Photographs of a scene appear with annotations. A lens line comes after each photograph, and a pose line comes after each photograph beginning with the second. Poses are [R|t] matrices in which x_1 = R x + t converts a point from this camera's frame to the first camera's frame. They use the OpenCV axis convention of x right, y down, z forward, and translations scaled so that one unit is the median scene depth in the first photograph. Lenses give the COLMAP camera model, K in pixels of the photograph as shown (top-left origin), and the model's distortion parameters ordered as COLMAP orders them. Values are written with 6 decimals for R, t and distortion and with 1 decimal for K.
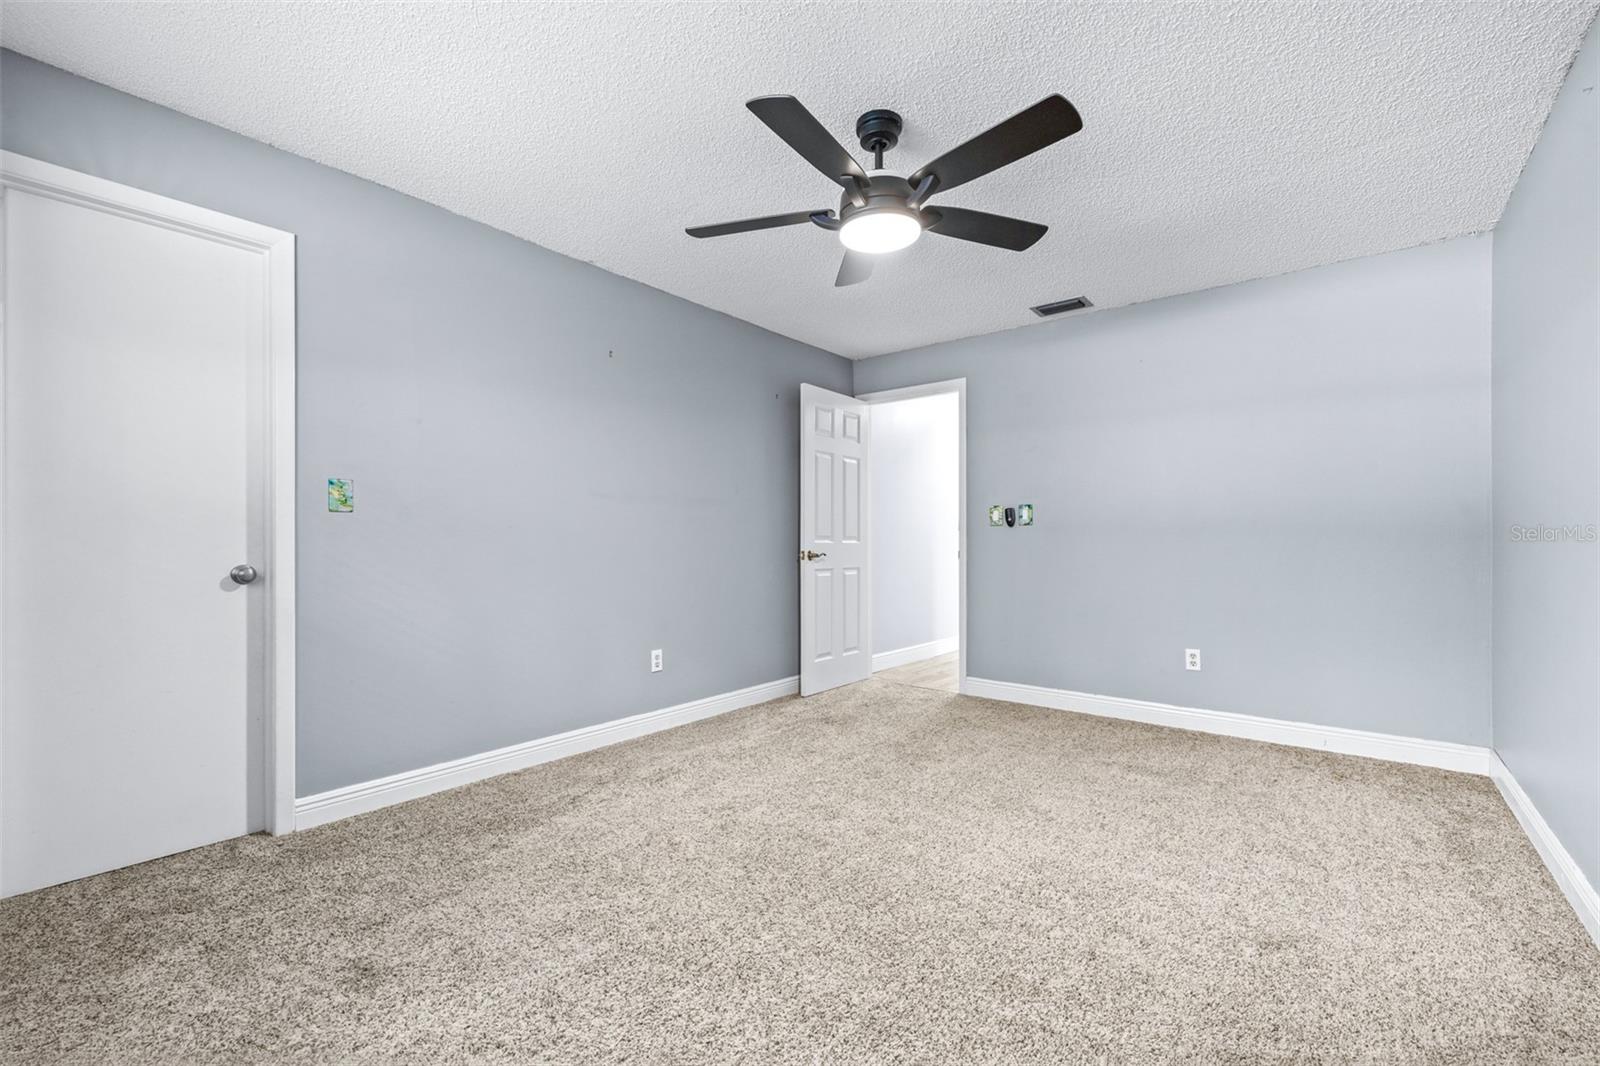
lens RADIAL K [[674.9, 0, 808.8], [0, 674.9, 537.2], [0, 0, 1]] dist [0.001482, -0.000637]
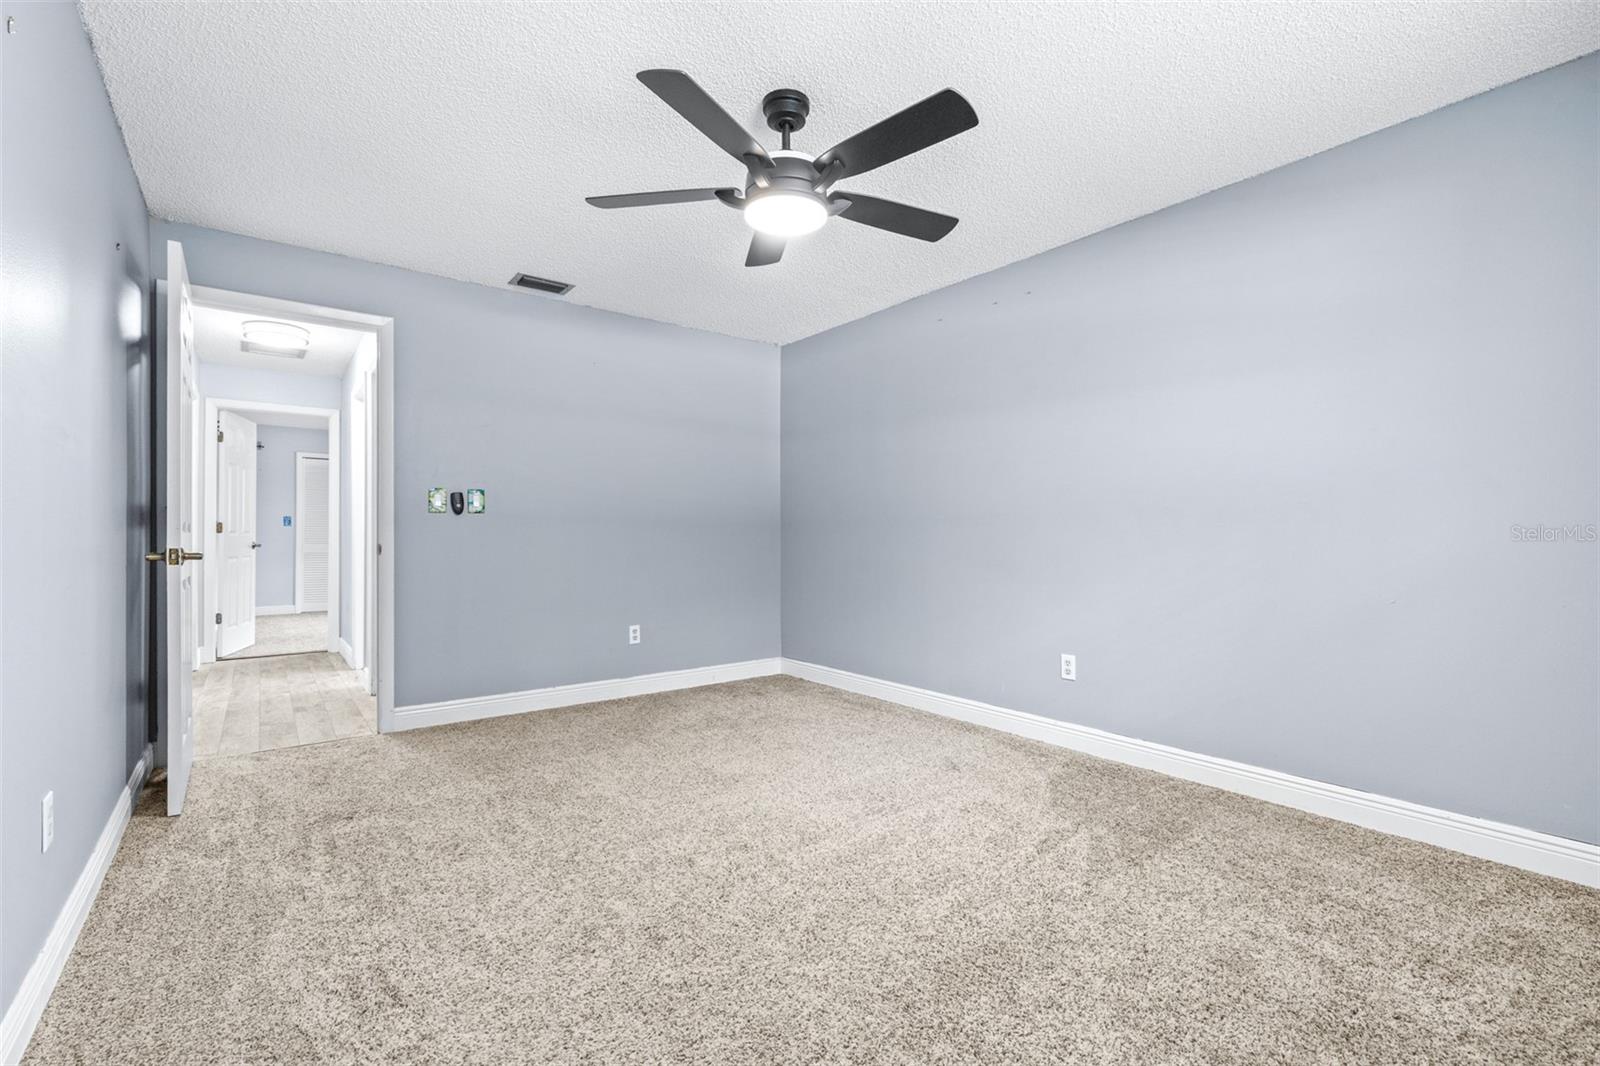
lens RADIAL K [[674.9, 0, 808.8], [0, 674.9, 537.2], [0, 0, 1]] dist [0.001482, -0.000637]
pose [[0.240419, -0.001978, 0.970667, -0.661957], [-0.004797, 0.999983, 0.003225, 0.012050], [-0.970657, -0.005431, 0.240406, 0.596289]]
